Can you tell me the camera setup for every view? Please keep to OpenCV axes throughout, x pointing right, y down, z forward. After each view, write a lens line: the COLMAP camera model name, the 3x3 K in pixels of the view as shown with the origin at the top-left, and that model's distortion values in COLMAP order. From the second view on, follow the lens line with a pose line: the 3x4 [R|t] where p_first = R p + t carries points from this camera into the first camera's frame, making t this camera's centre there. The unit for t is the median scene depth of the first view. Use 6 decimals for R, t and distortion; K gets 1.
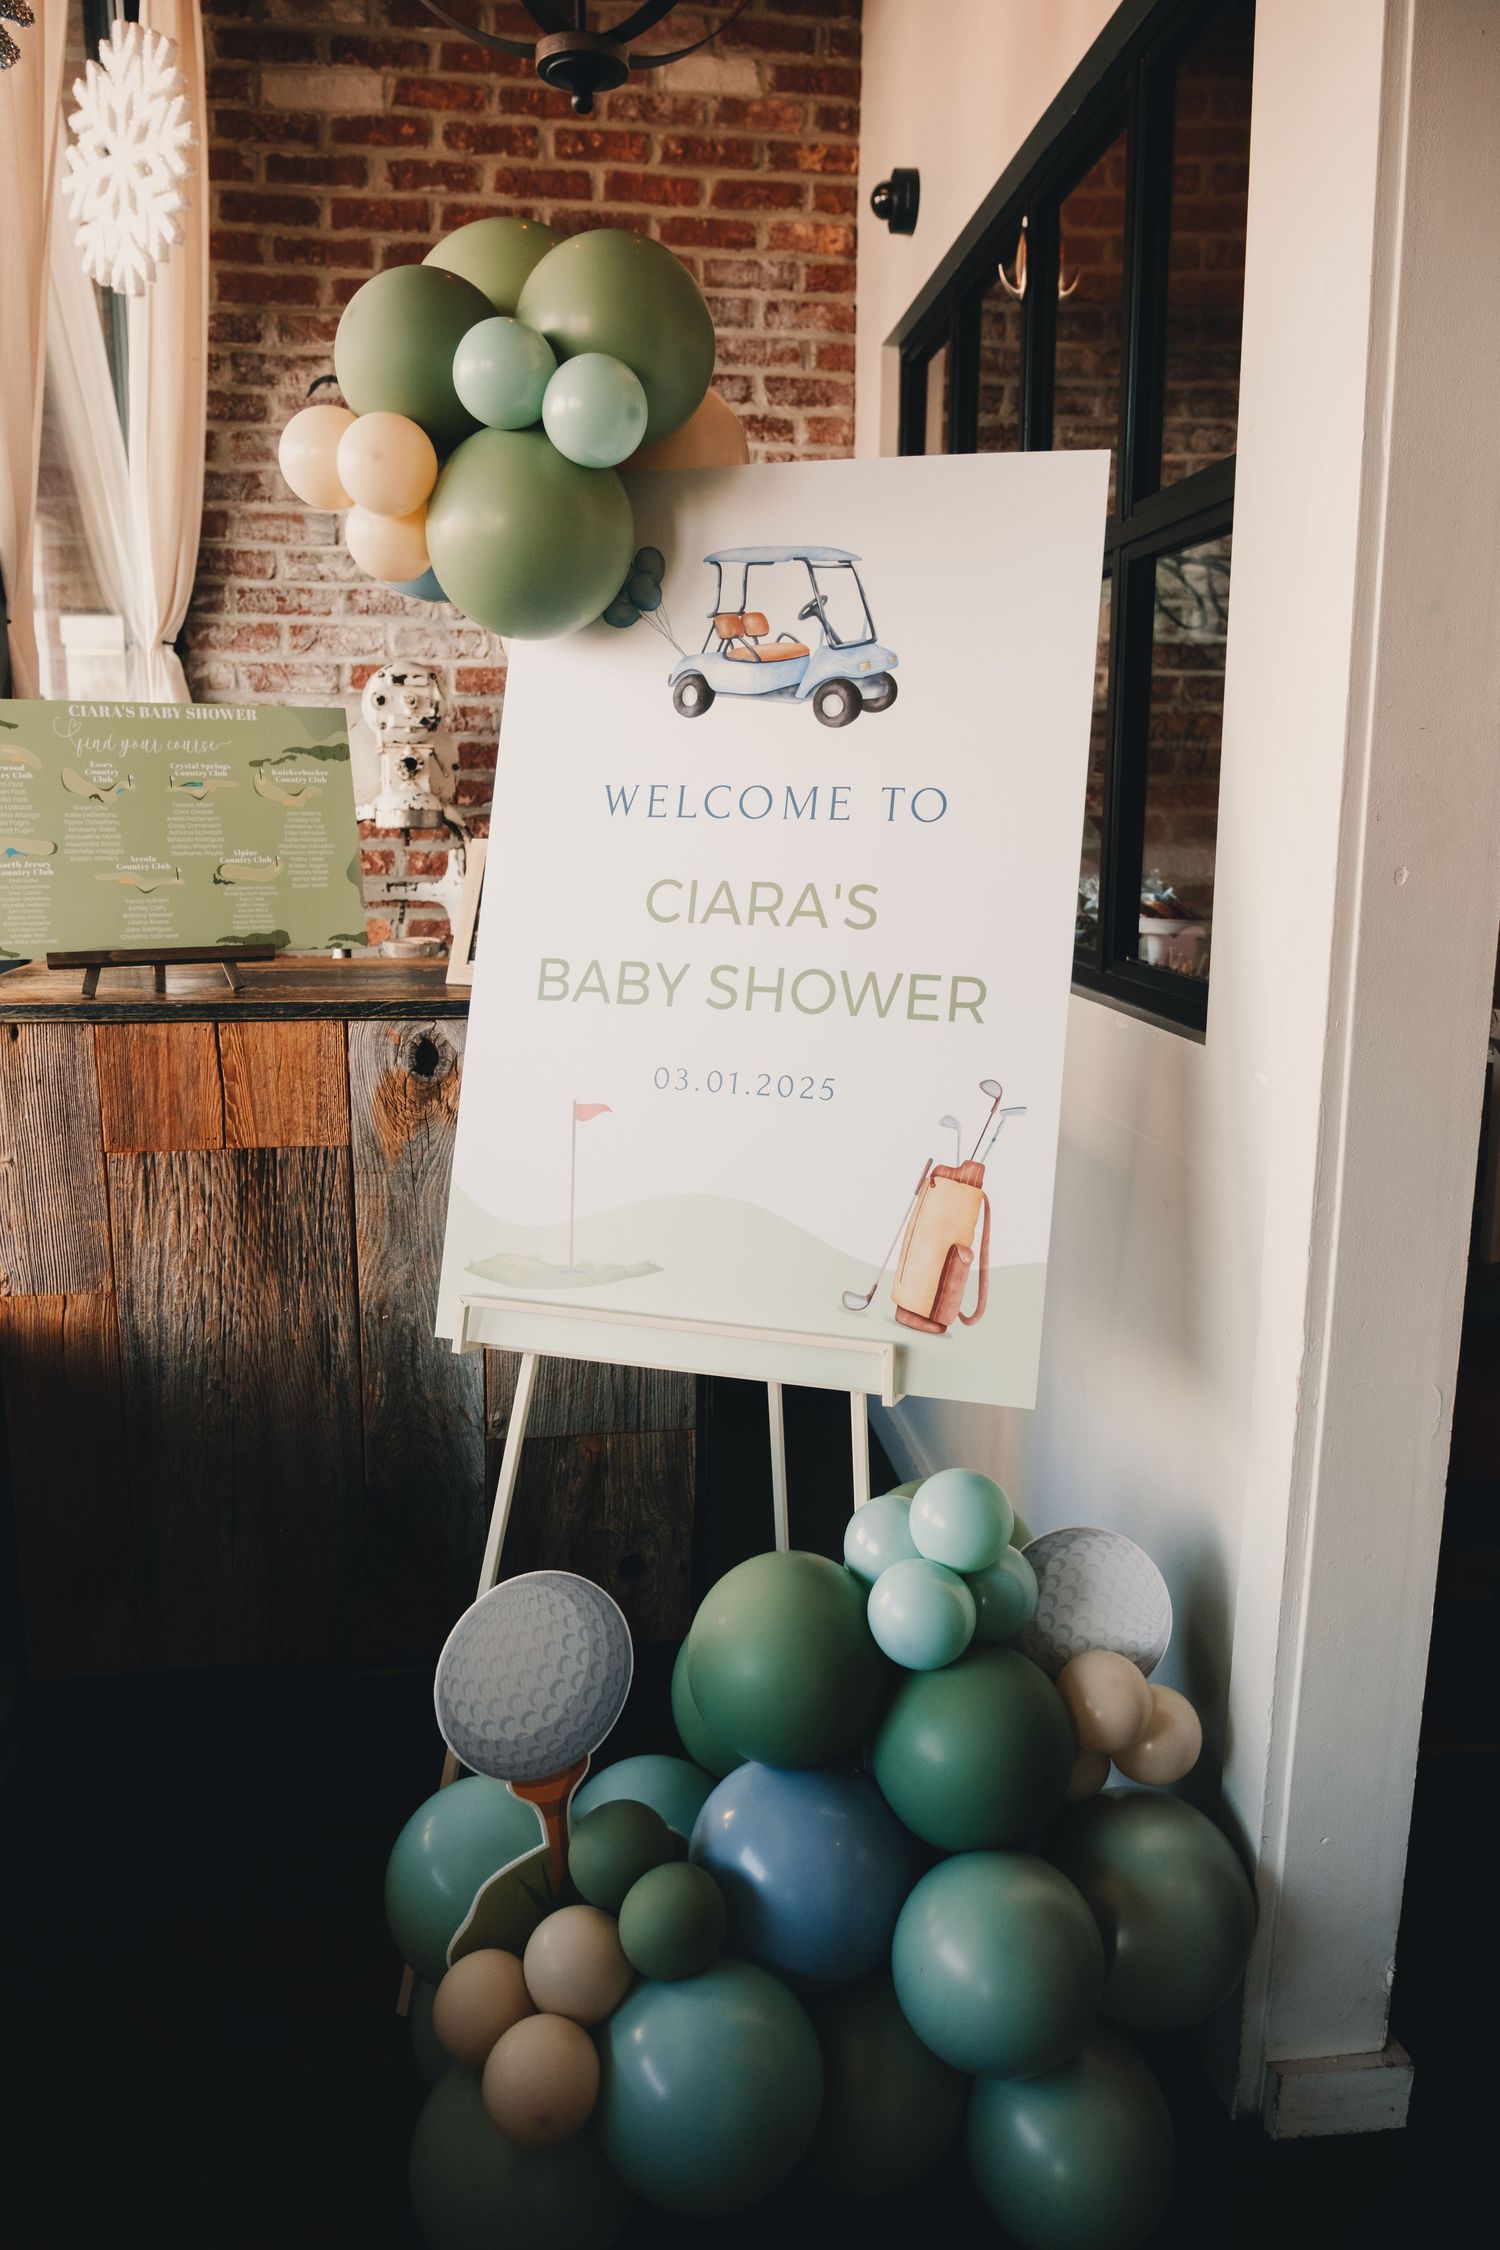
lens RADIAL K [[1495.4, 0, 750.0], [0, 1495.4, 1125.0], [0, 0, 1]] dist [-0.036030, -0.001018]
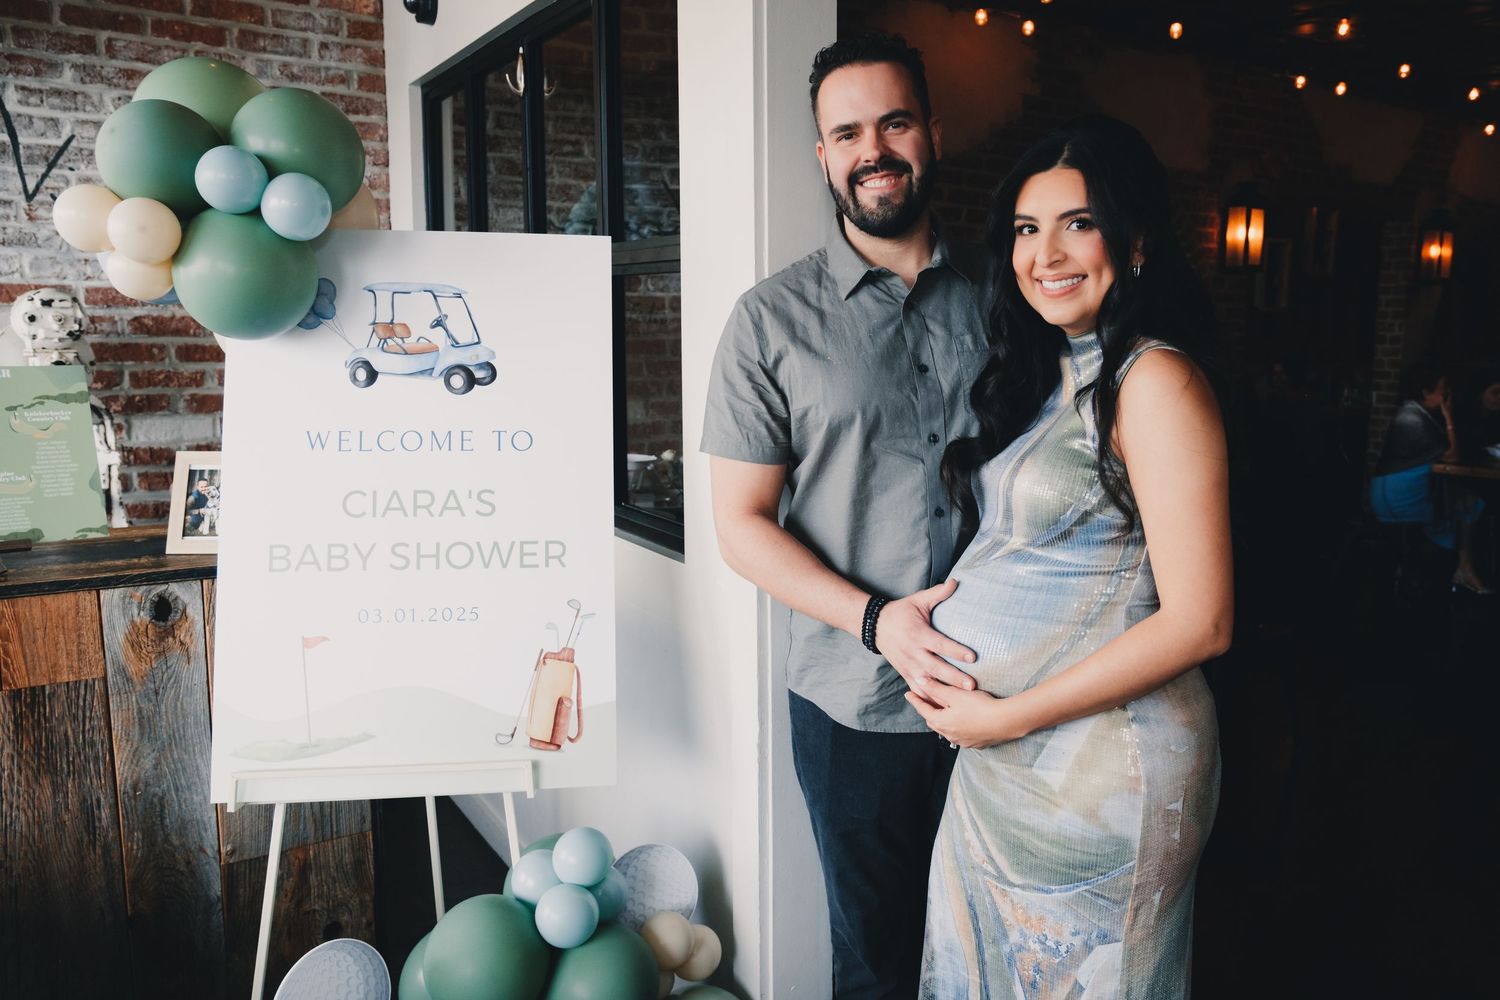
lens RADIAL K [[1174.1, 0, 750.0], [0, 1174.1, 500.0], [0, 0, 1]] dist [-0.057850, -0.000832]
pose [[0.898500, -0.081401, 0.431360, -0.185738], [0.089381, 0.995996, 0.001776, -0.104029], [-0.429778, 0.036959, 0.902178, -0.252602]]
